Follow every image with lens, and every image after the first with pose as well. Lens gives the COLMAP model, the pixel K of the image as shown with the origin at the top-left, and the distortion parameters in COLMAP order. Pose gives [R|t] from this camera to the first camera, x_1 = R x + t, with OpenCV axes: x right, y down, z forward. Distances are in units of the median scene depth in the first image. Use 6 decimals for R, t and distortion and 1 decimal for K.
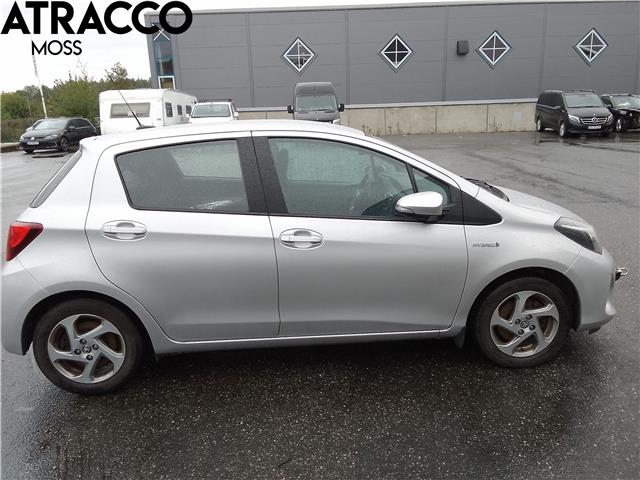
lens RADIAL K [[536.7, 0, 321.9], [0, 536.7, 238.1], [0, 0, 1]] dist [0.049952, -0.079353]
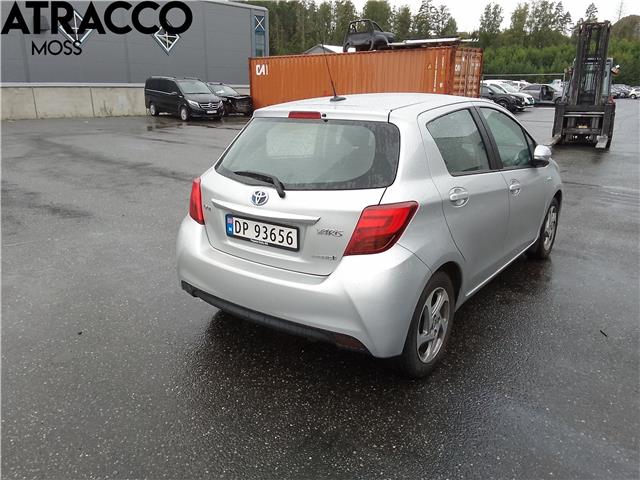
lens RADIAL K [[536.7, 0, 322.1], [0, 536.7, 242.4], [0, 0, 1]] dist [0.049952, -0.079353]
pose [[0.645873, -0.179144, 0.742129, -0.212363], [0.156797, 0.982483, 0.100704, -0.011871], [-0.747170, 0.051321, 0.662649, 0.082997]]
